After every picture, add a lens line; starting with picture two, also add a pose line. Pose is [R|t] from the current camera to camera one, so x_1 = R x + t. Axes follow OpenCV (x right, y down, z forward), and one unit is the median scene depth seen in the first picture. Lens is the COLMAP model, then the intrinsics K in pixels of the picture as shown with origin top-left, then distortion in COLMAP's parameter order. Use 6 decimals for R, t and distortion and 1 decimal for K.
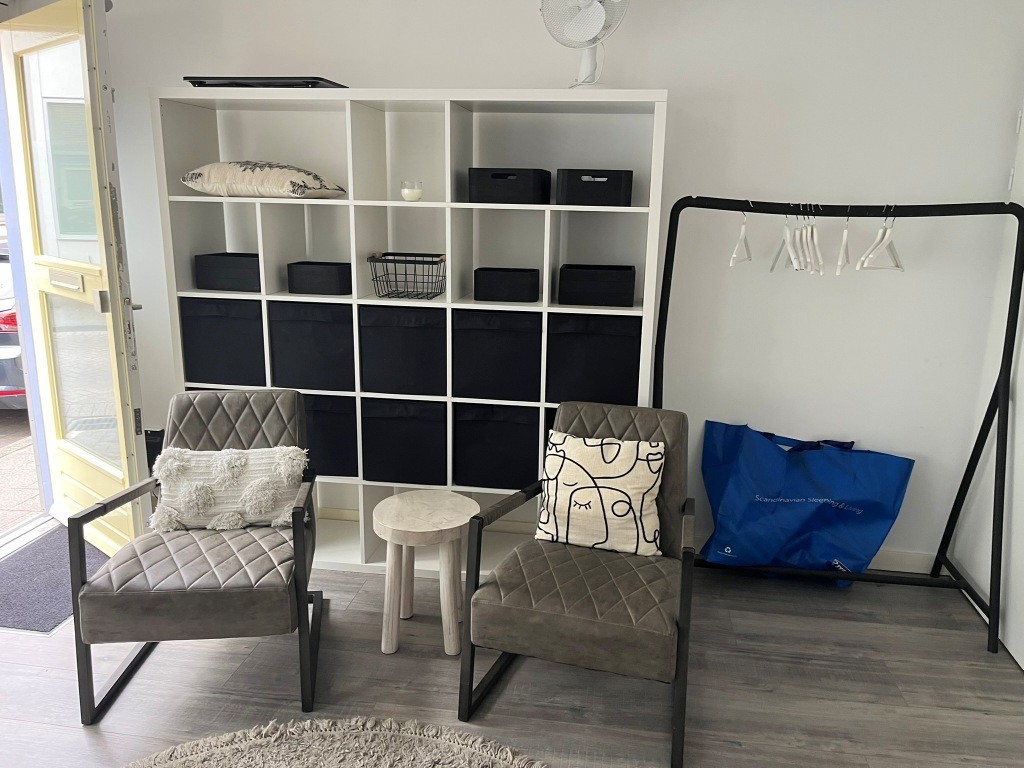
lens RADIAL K [[777.0, 0, 527.8], [0, 777.0, 380.0], [0, 0, 1]] dist [0.071859, -0.094251]
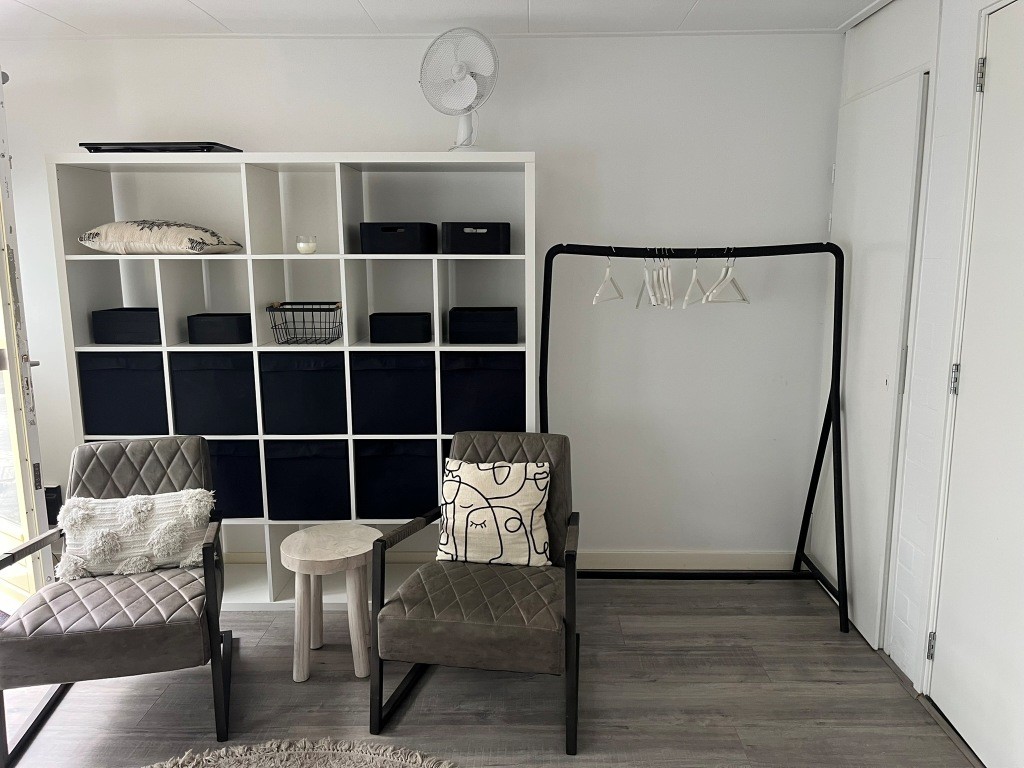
lens RADIAL K [[777.0, 0, 527.8], [0, 777.0, 380.0], [0, 0, 1]] dist [0.071859, -0.094251]
pose [[0.991507, -0.046129, 0.121600, 0.014521], [0.053013, 0.997133, -0.054002, 0.019725], [-0.118761, 0.059989, 0.991109, -0.099989]]
